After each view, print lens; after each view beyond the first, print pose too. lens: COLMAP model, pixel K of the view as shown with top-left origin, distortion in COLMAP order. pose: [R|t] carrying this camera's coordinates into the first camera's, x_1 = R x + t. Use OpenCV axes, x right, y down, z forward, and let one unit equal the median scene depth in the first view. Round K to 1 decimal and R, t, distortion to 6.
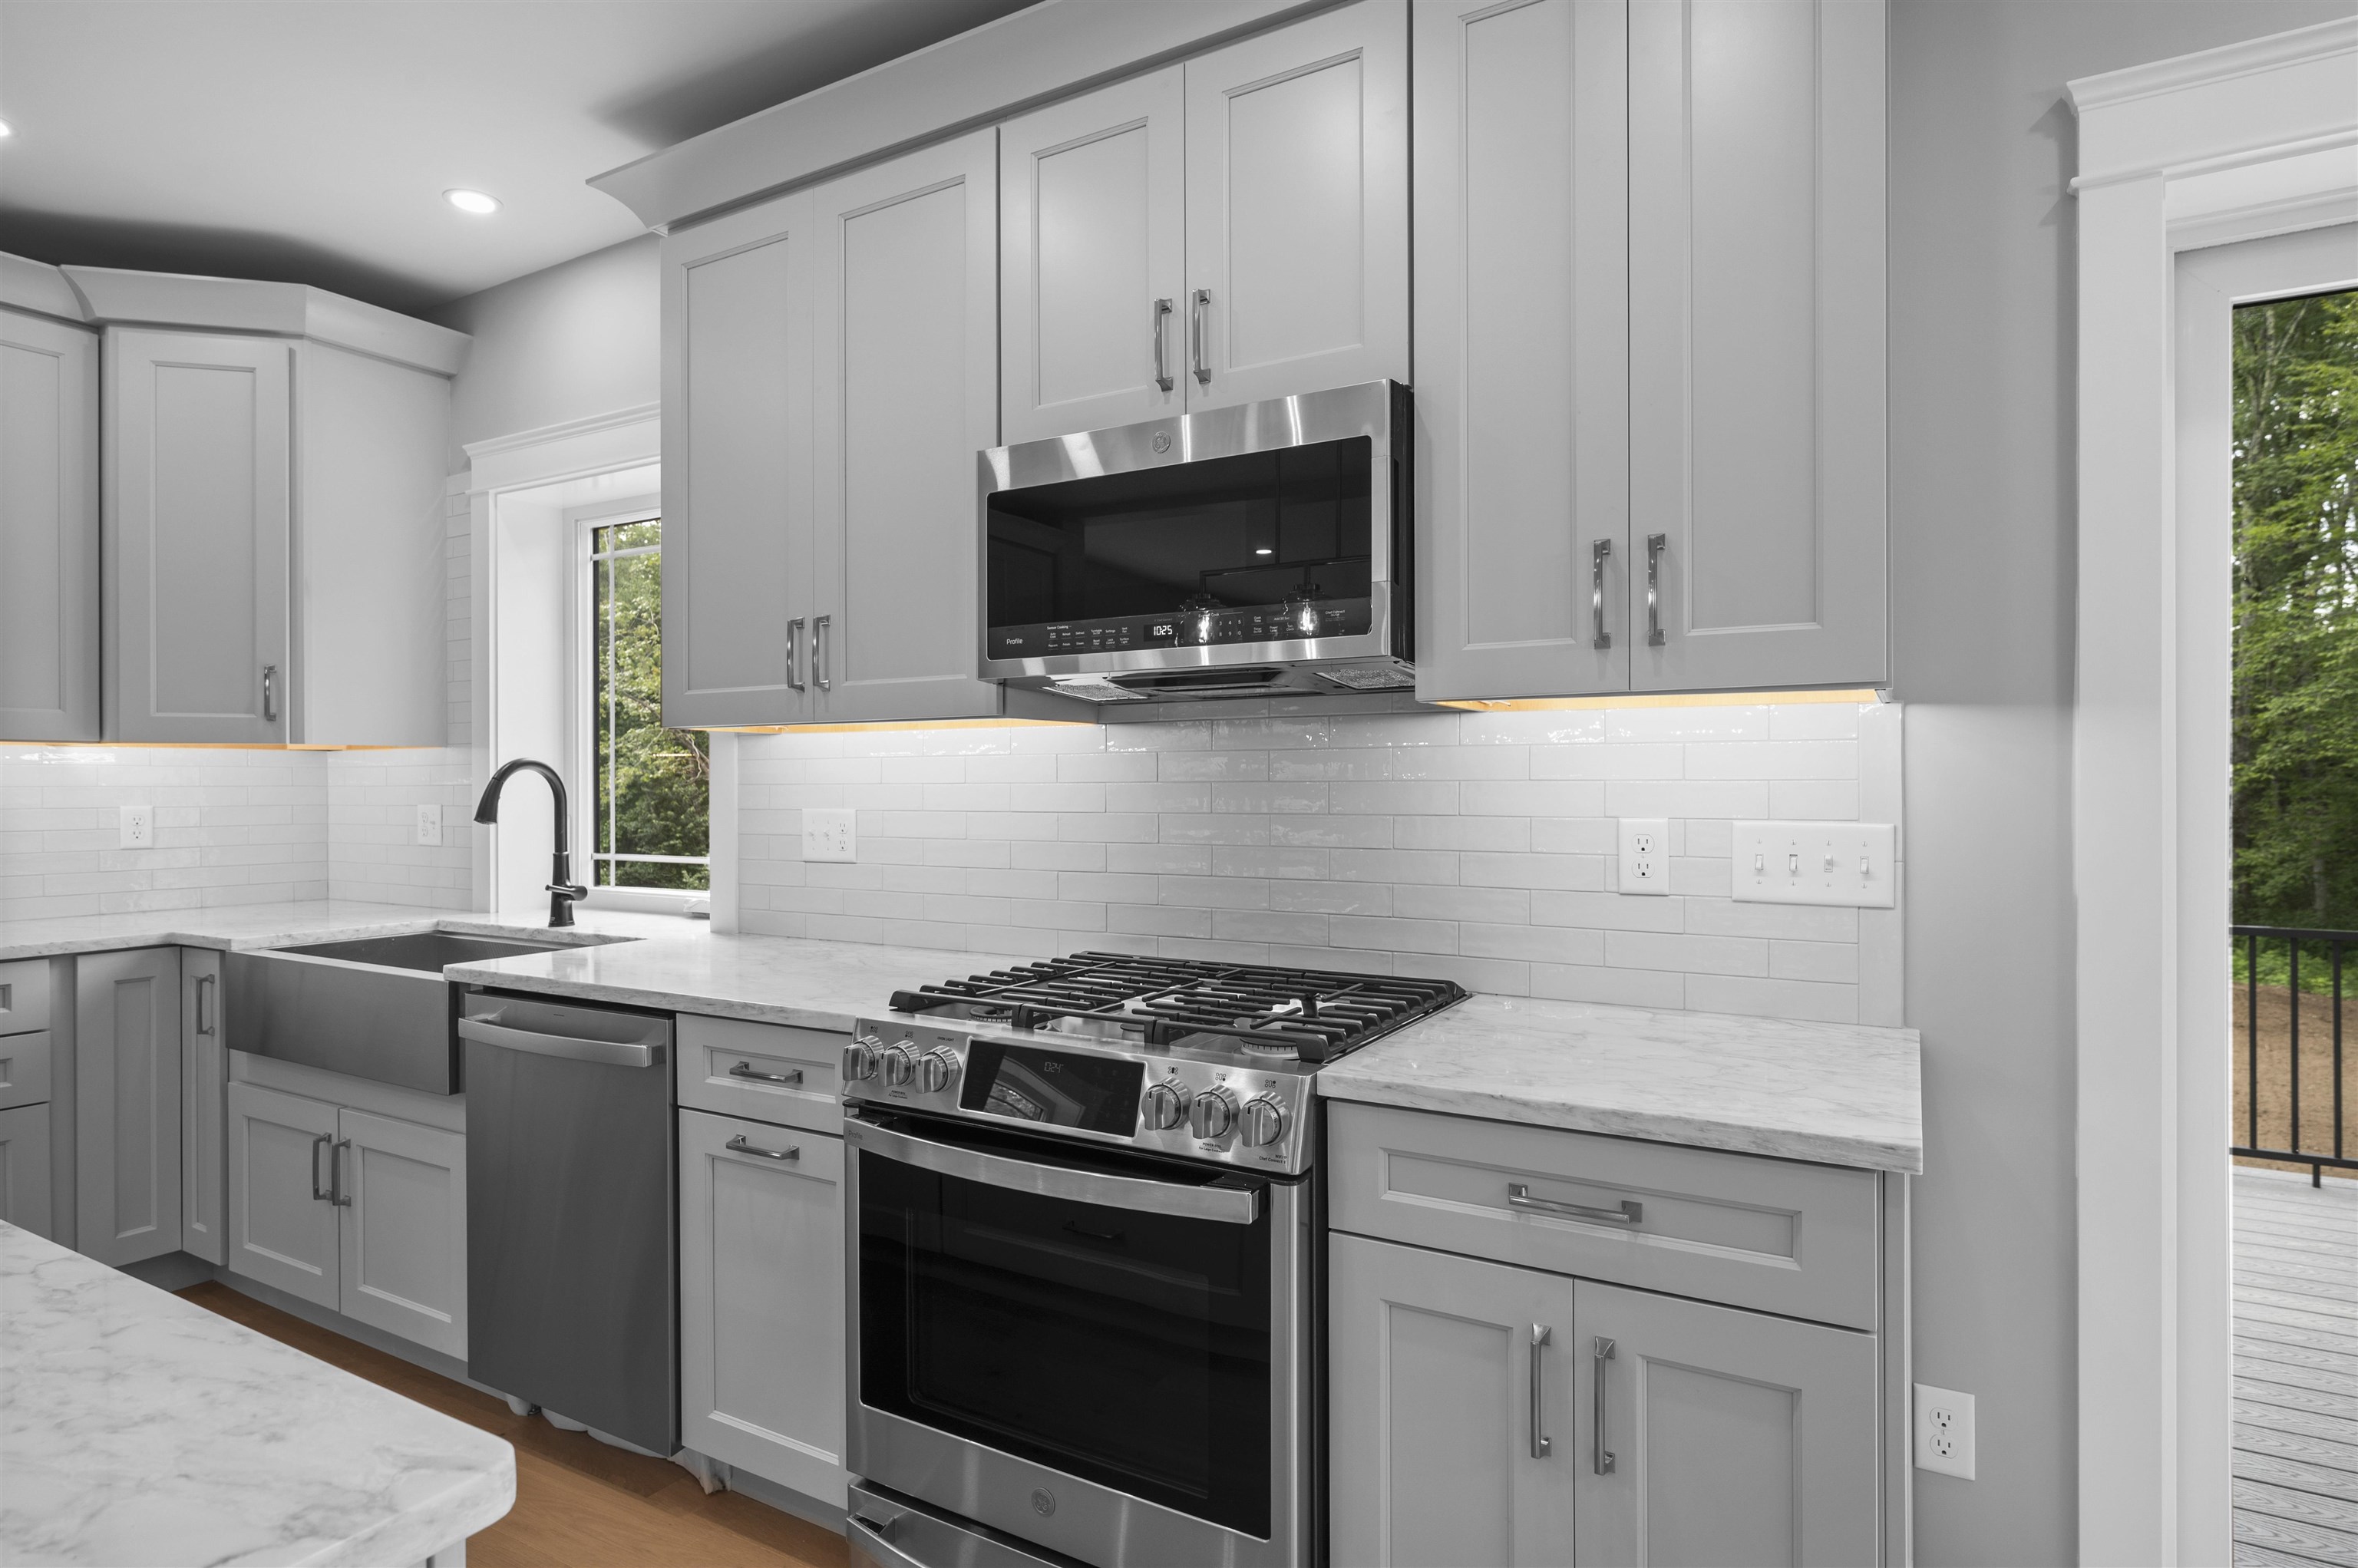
lens RADIAL K [[1271.1, 0, 1186.1], [0, 1271.1, 782.4], [0, 0, 1]] dist [-0.001951, 0.004318]
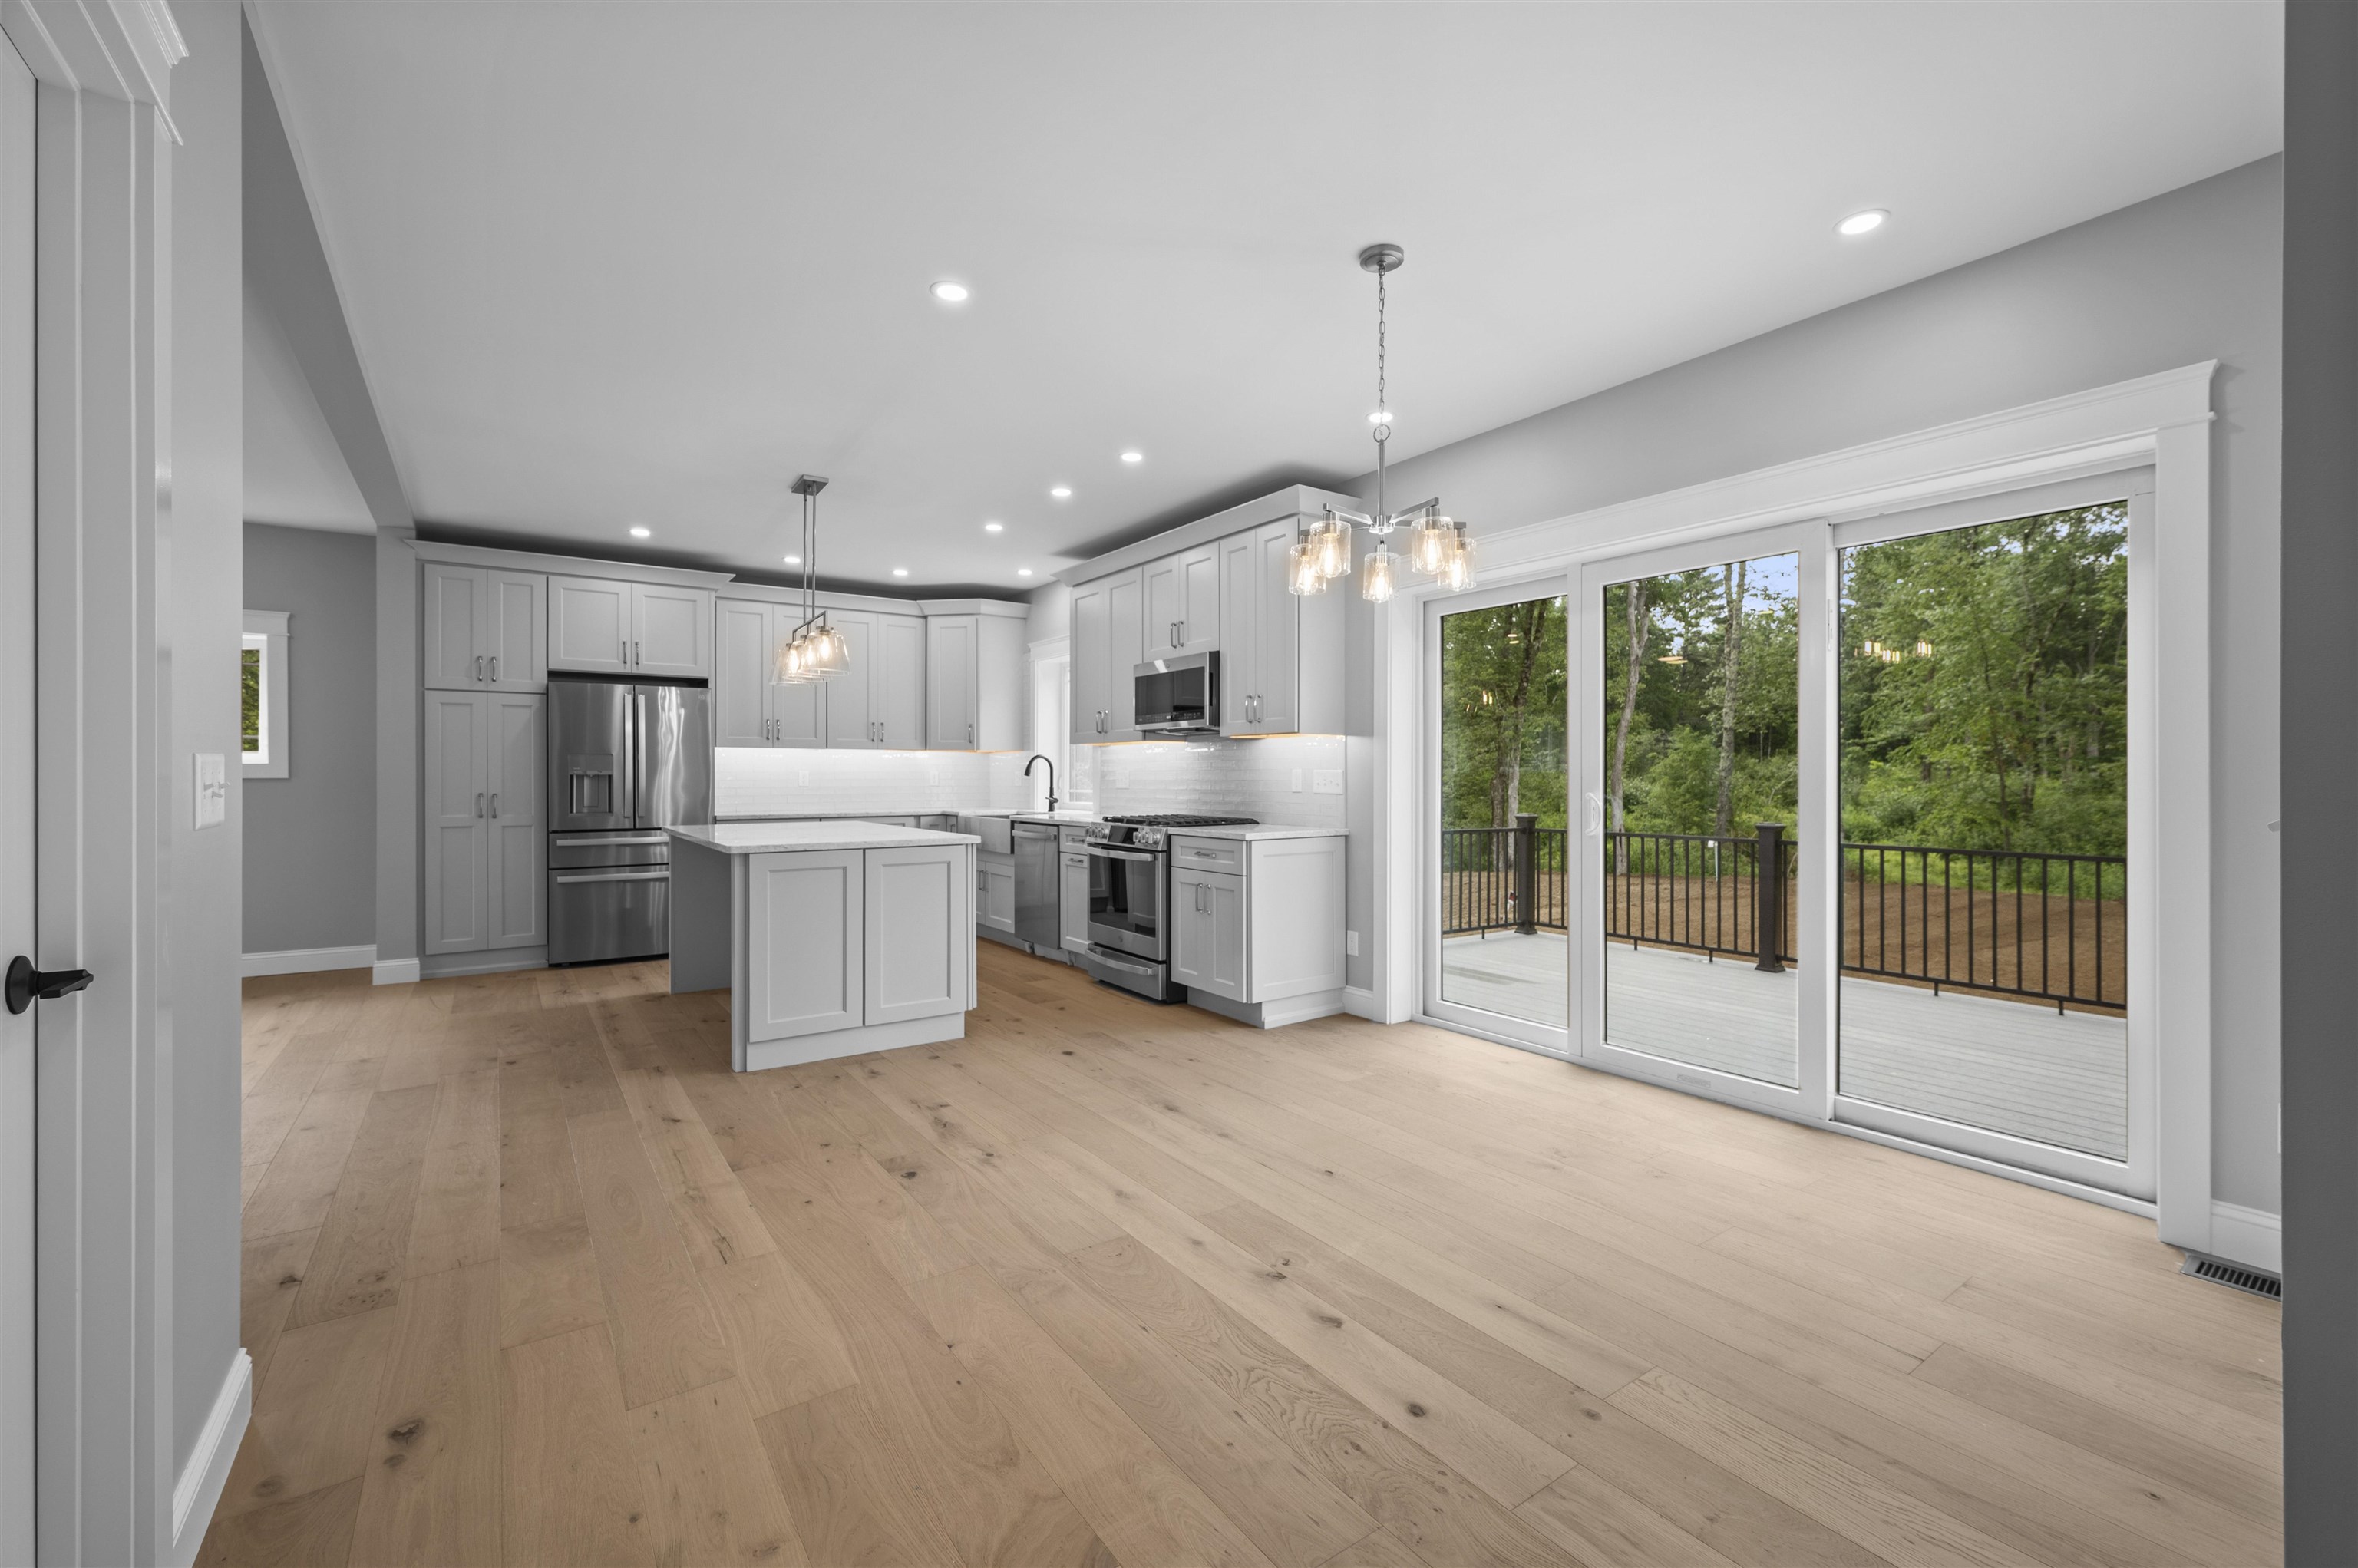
lens RADIAL K [[980.0, 0, 1185.5], [0, 980.0, 776.4], [0, 0, 1]] dist [-0.001490, 0.001681]
pose [[0.910004, 0.003707, -0.414583, 1.060011], [-0.002944, 0.999993, 0.002480, 0.036889], [0.414589, -0.001037, 0.910008, -1.353183]]
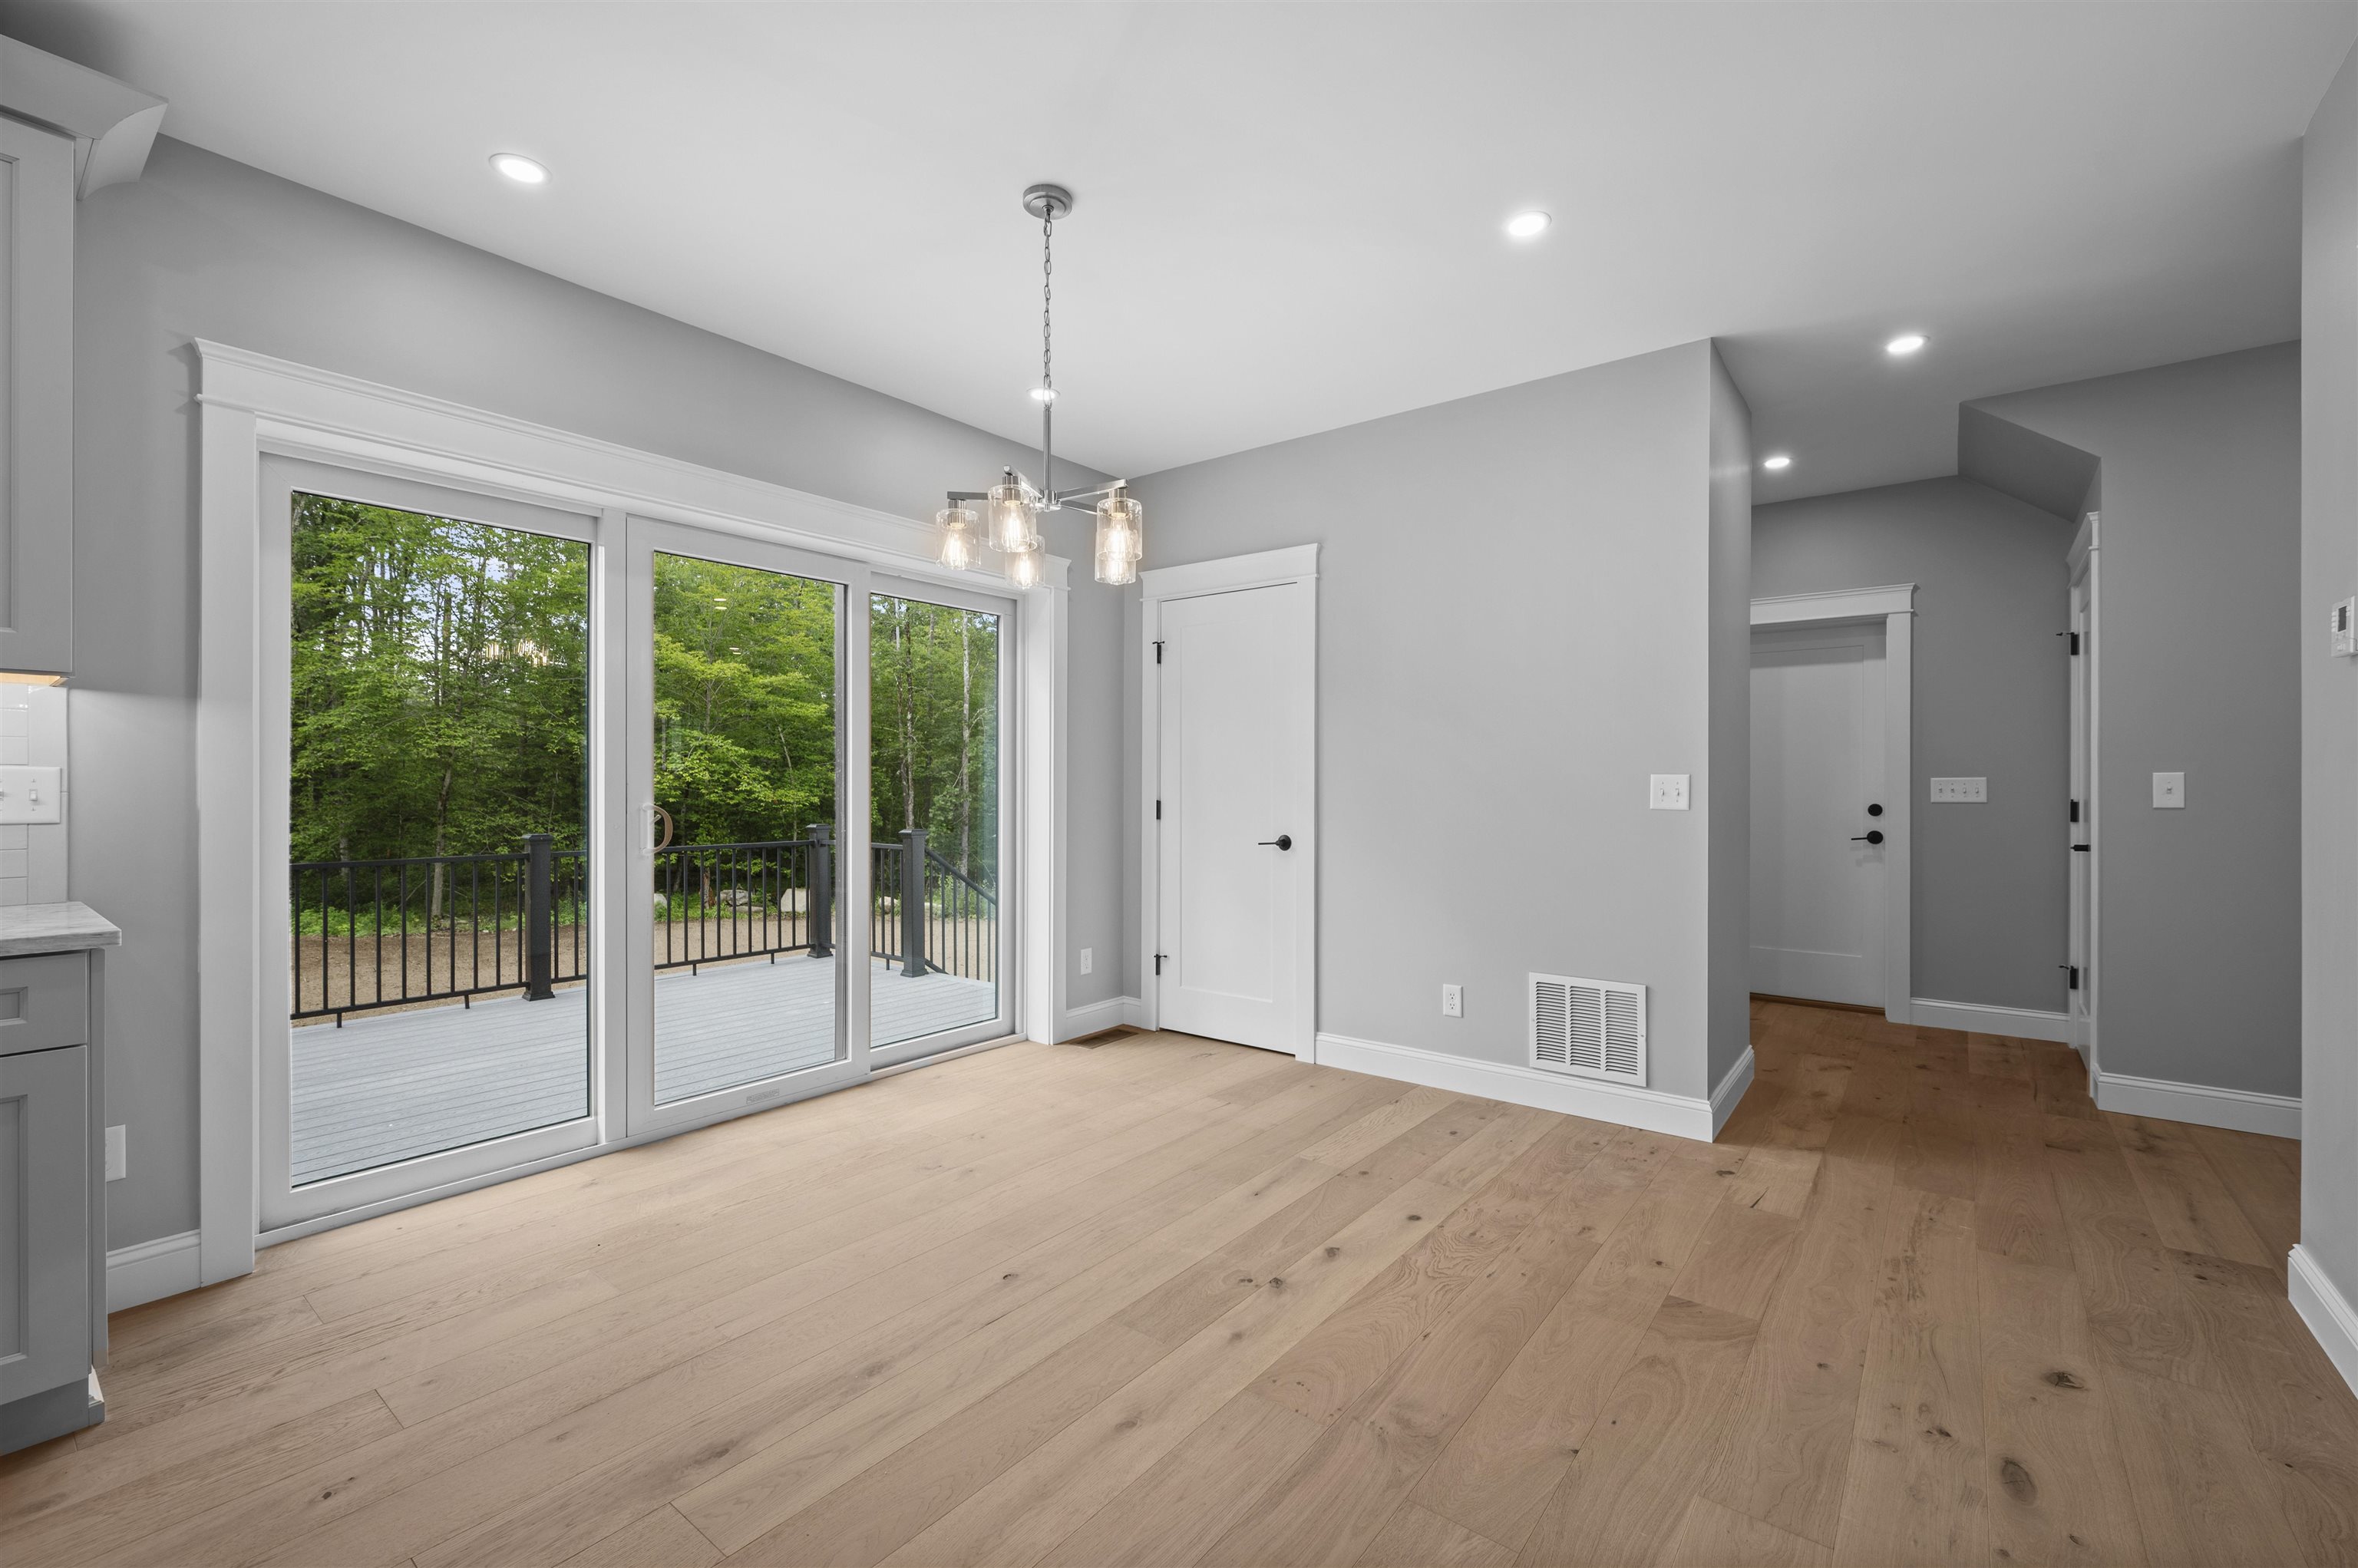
lens RADIAL K [[980.0, 0, 1189.7], [0, 980.0, 789.4], [0, 0, 1]] dist [-0.001490, 0.001681]
pose [[0.131454, -0.000742, 0.991322, -0.347083], [-0.004454, 0.999989, 0.001339, 0.042527], [-0.991312, -0.004591, 0.131450, -0.397841]]
